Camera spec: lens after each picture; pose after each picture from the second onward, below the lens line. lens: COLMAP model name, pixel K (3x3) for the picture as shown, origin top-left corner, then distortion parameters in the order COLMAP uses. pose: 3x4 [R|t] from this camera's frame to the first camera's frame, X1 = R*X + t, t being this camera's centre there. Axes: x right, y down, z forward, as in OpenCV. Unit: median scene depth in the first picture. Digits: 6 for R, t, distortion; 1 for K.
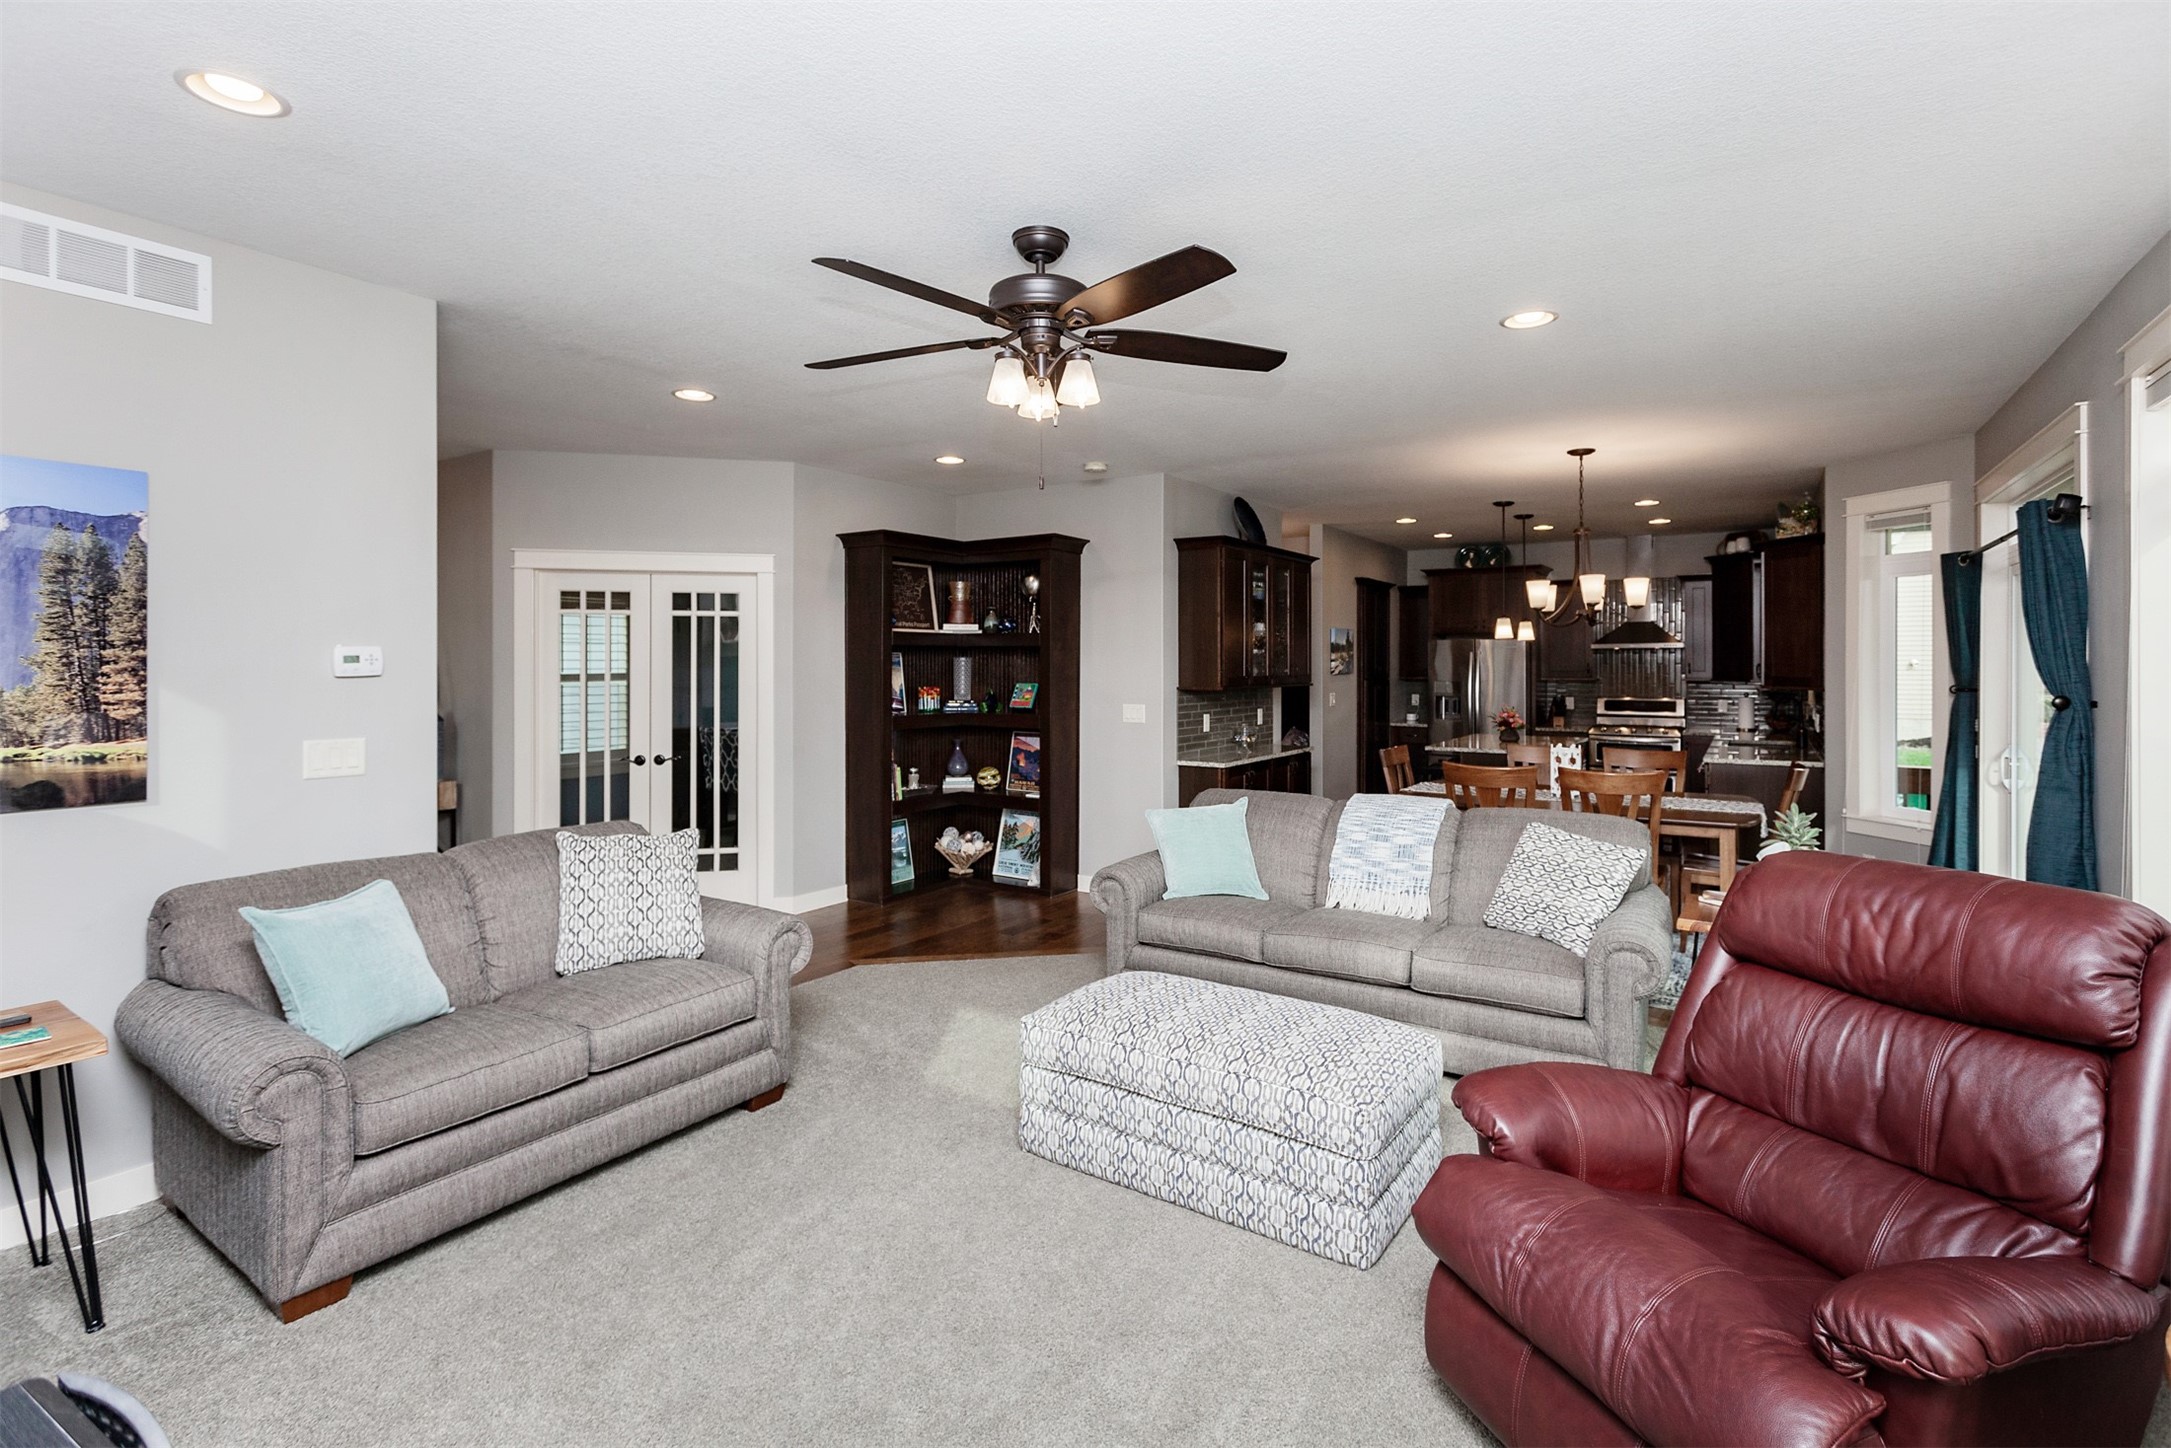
lens RADIAL K [[1018.5, 0, 1090.2], [0, 1018.5, 656.8], [0, 0, 1]] dist [-0.012591, -0.000999]
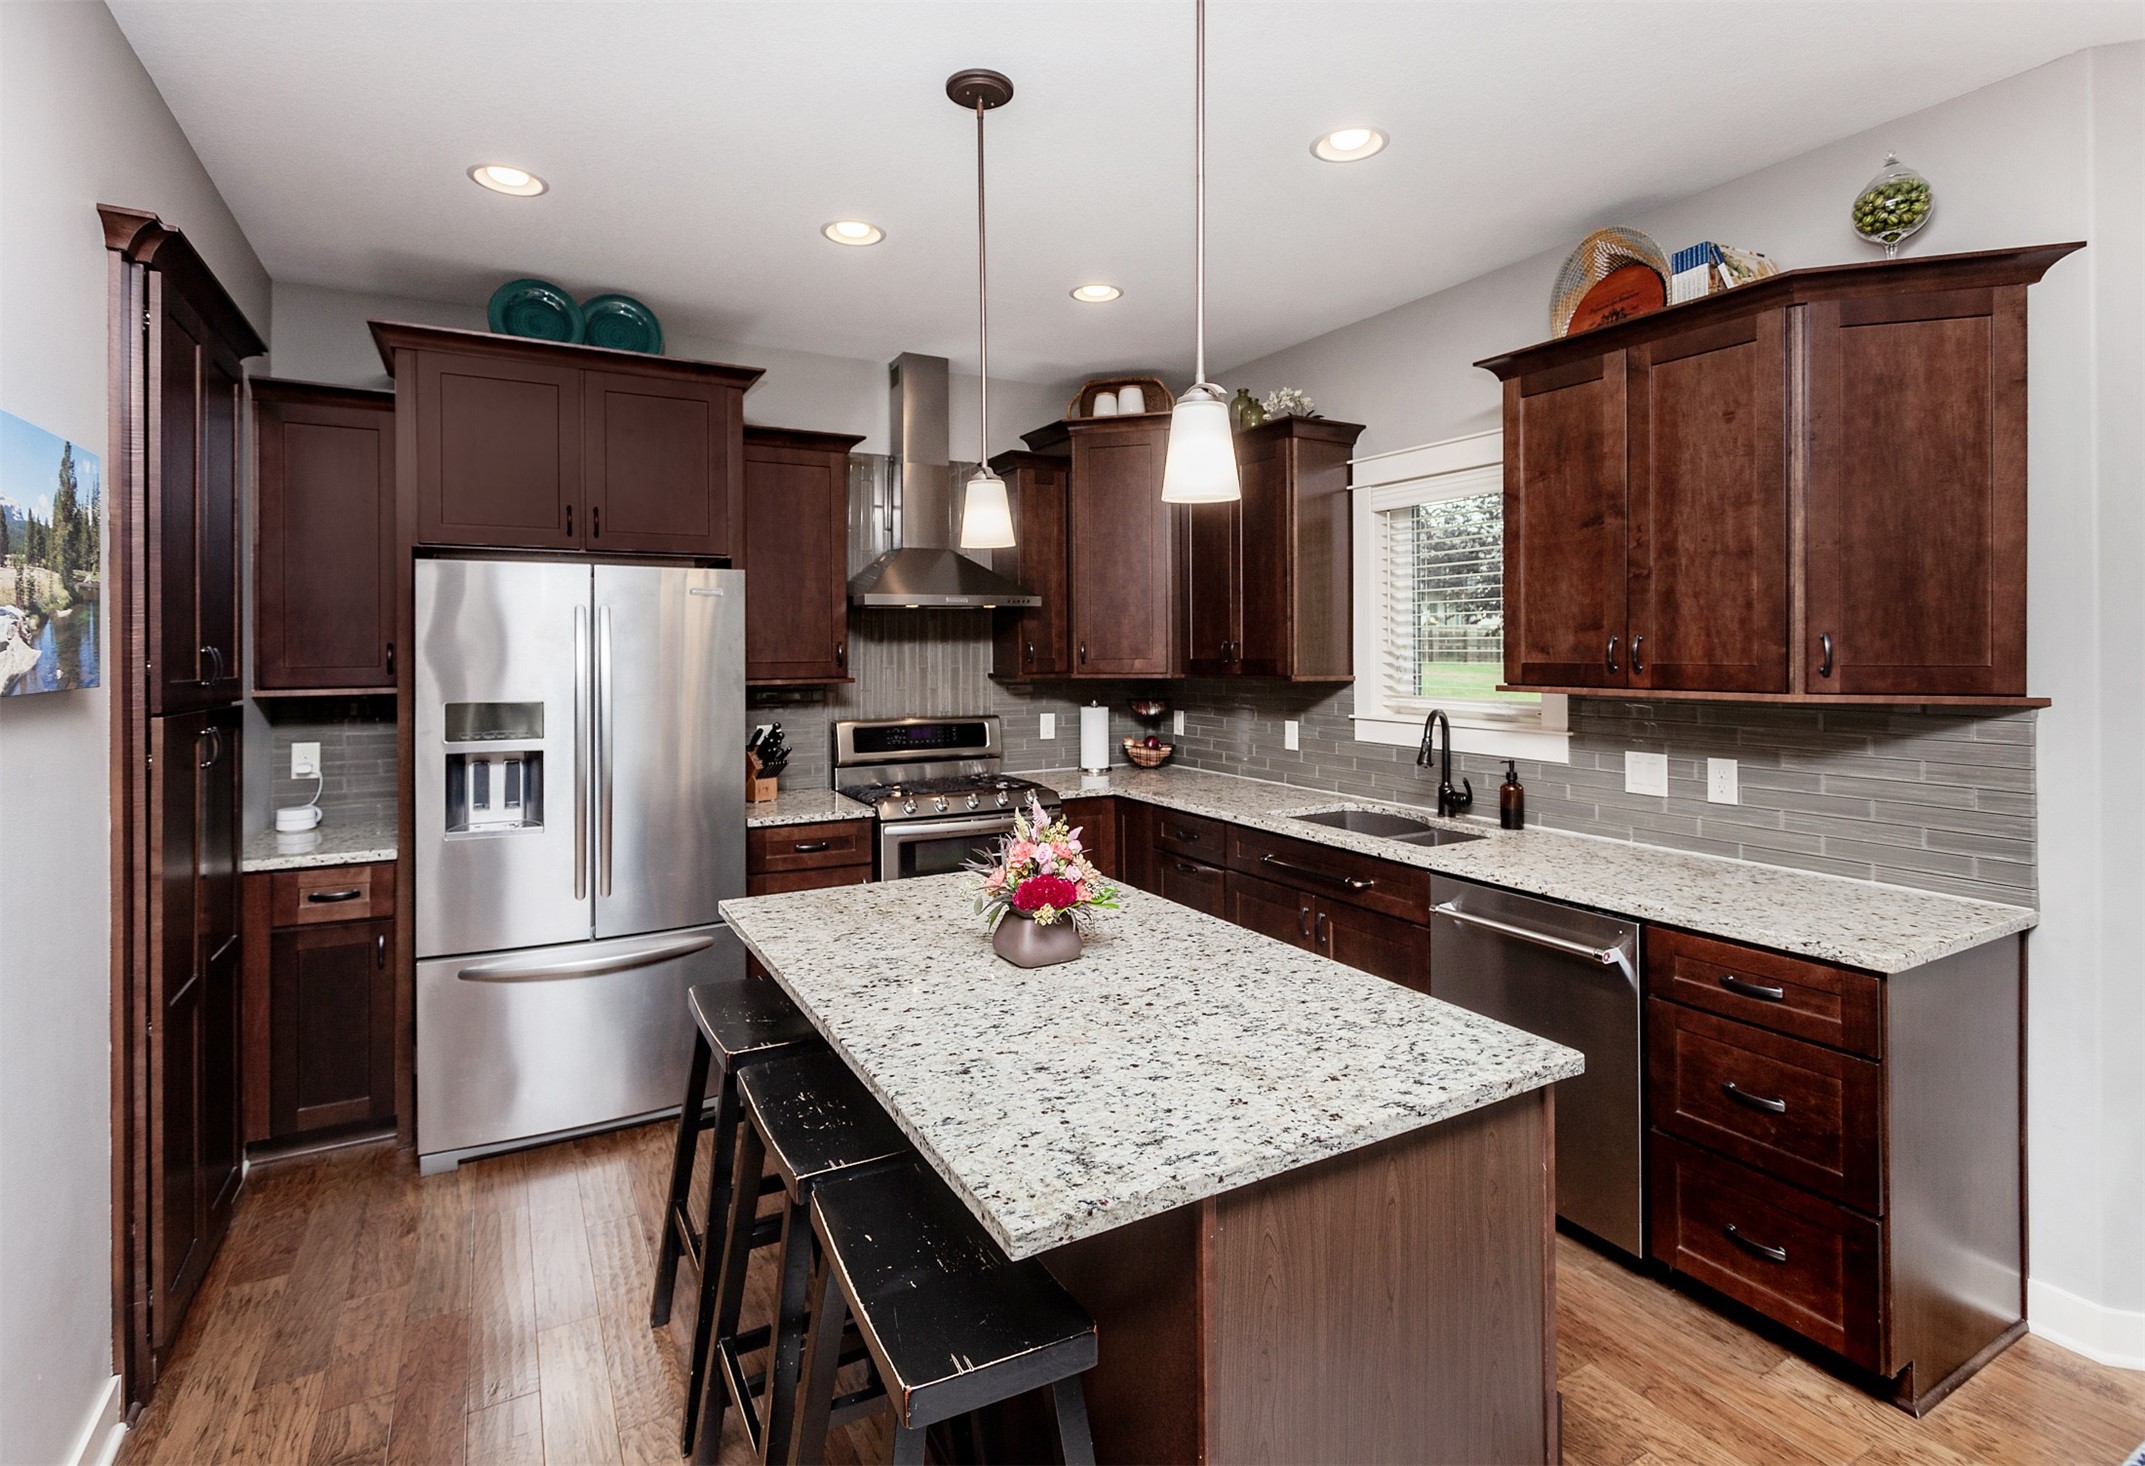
lens RADIAL K [[1019.7, 0, 1055.0], [0, 1019.7, 650.0], [0, 0, 1]] dist [-0.001511, -0.000828]
pose [[0.459645, -0.003362, 0.888096, 0.171293], [0.001233, 0.999994, 0.003148, 0.008655], [-0.888102, -0.000352, 0.459647, 0.751665]]
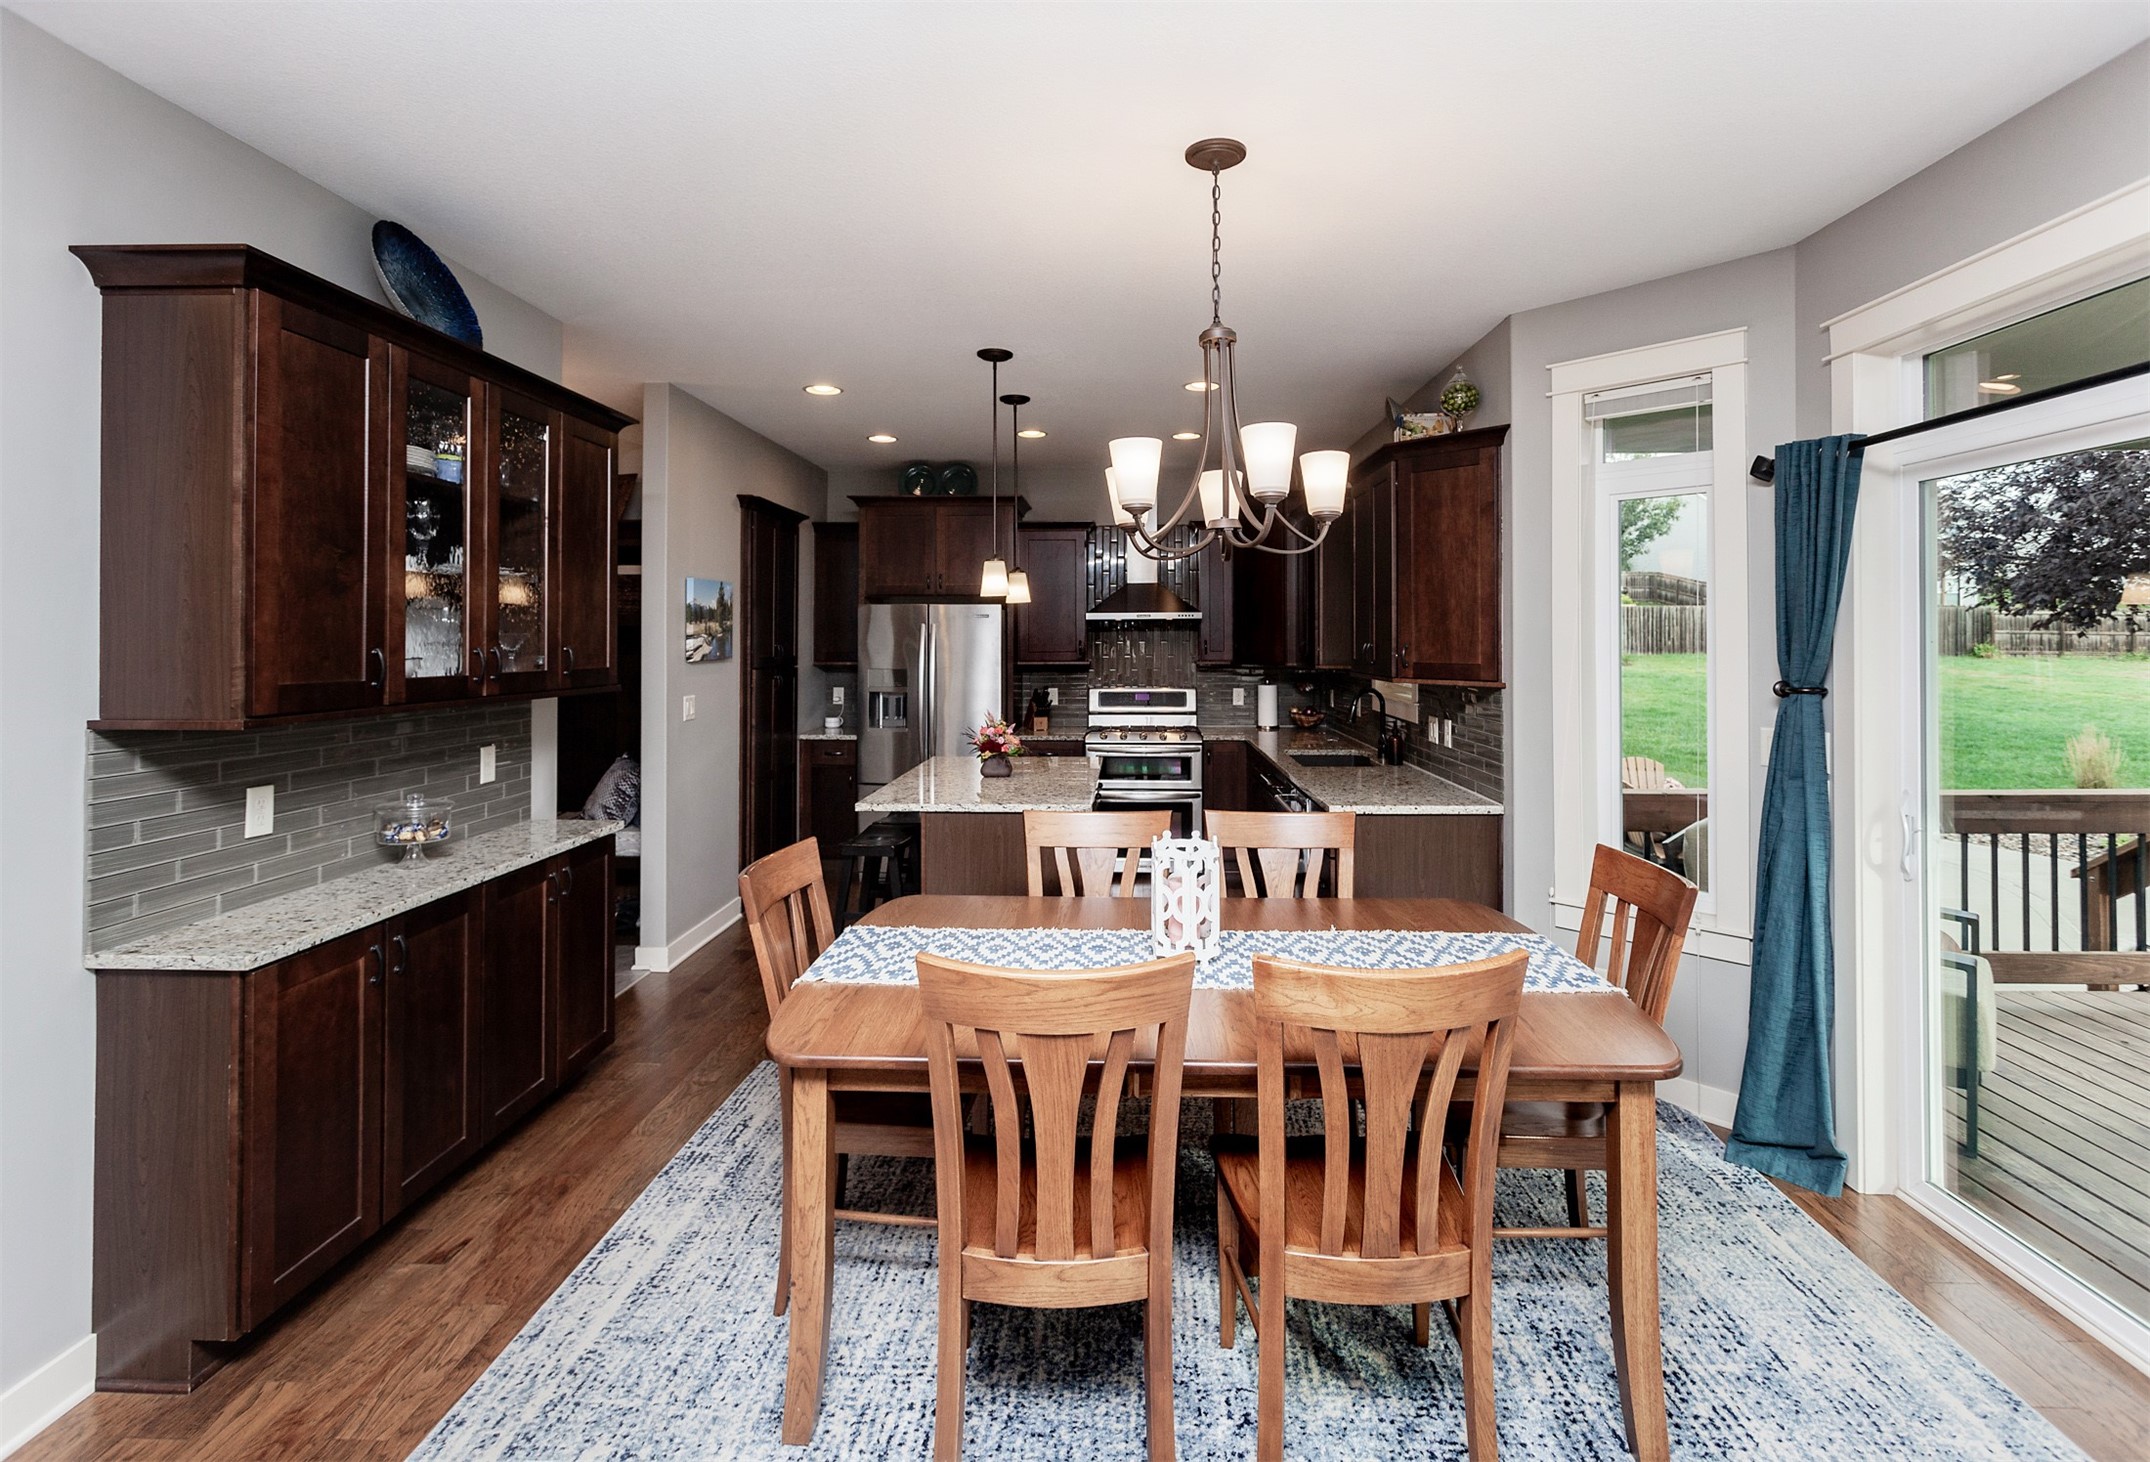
lens RADIAL K [[1022.1, 0, 1093.8], [0, 1022.1, 620.0], [0, 0, 1]] dist [-0.001511, -0.000828]
pose [[0.851508, 0.008110, 0.524279, 0.129552], [-0.001520, 0.999914, -0.012999, 0.001284], [-0.524340, 0.010272, 0.851447, 0.400615]]
